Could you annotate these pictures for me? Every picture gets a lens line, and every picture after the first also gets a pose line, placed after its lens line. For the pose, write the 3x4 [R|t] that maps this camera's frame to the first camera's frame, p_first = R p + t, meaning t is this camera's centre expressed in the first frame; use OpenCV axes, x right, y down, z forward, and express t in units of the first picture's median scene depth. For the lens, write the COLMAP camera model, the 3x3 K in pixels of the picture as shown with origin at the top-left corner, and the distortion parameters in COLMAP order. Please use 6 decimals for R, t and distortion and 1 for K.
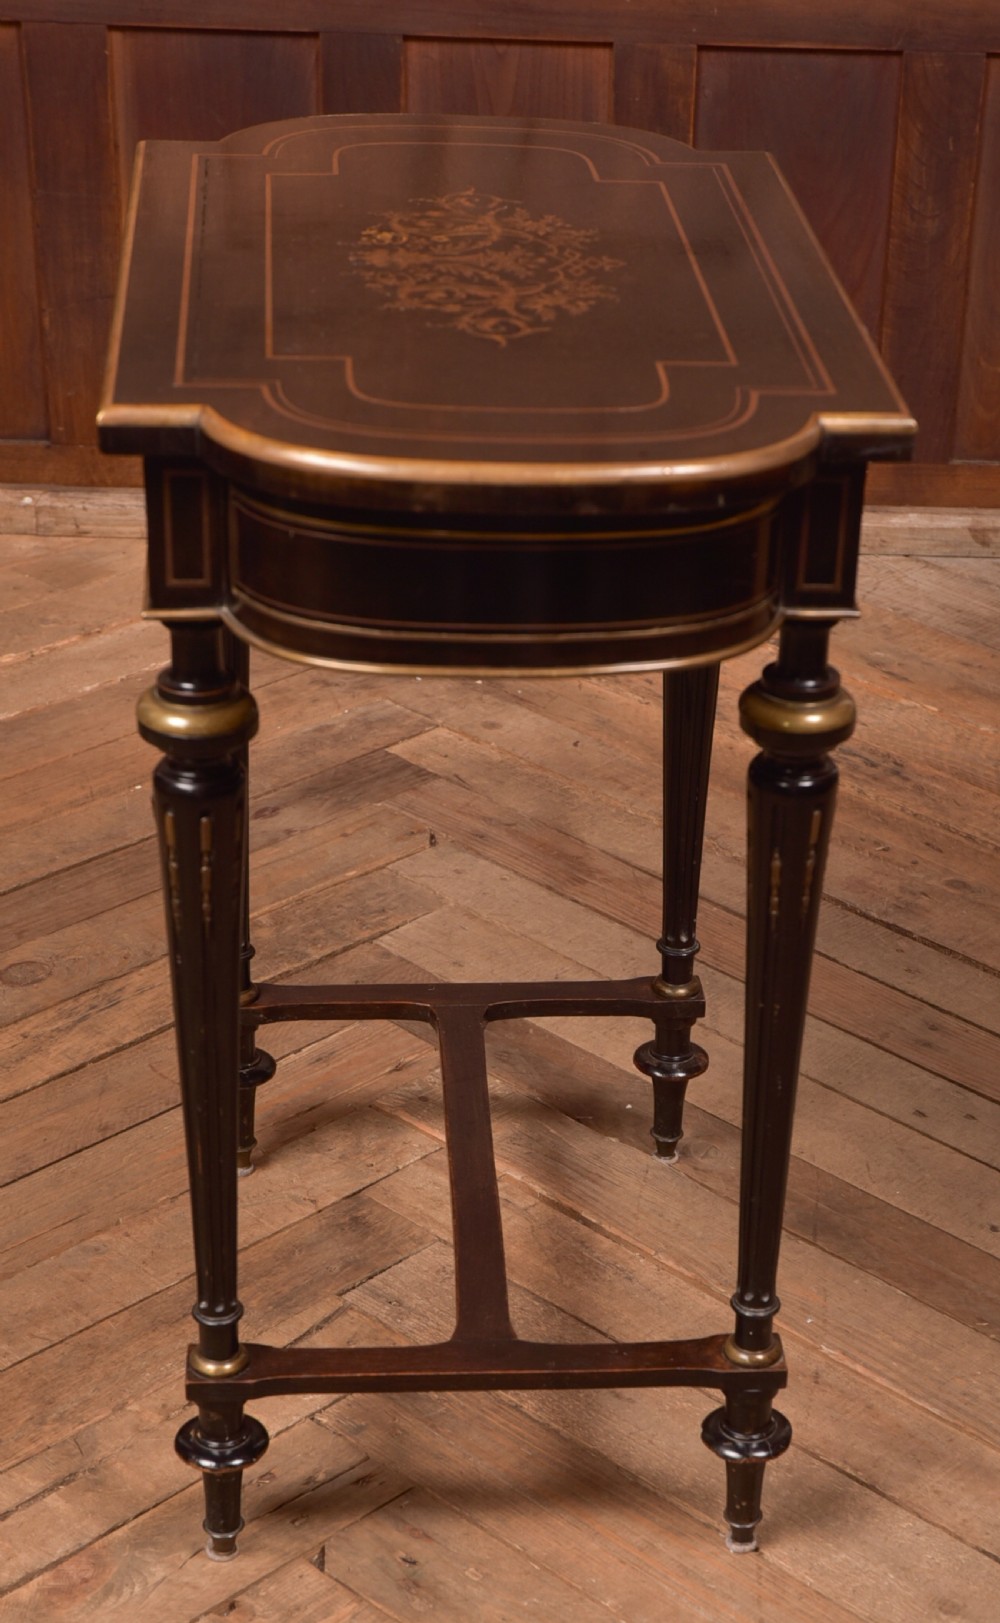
lens RADIAL K [[2871.1, 0, 609.0], [0, 2871.1, 1011.1], [0, 0, 1]] dist [0.056450, 0.000000]
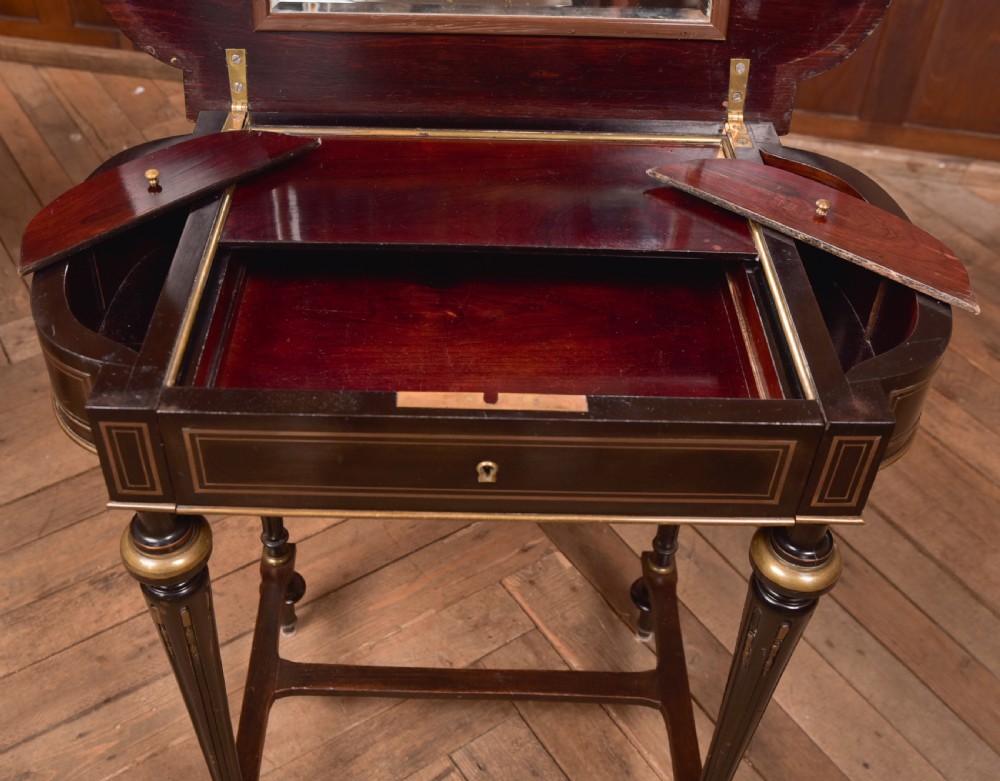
lens RADIAL K [[1129.8, 0, 445.2], [0, 1129.8, 387.1], [0, 0, 1]] dist [-0.043595, 0.000000]
pose [[0.970046, 0.149608, -0.191385, -0.002992], [-0.114701, 0.976579, 0.182034, -0.160070], [0.214136, -0.154629, 0.964487, 0.292056]]
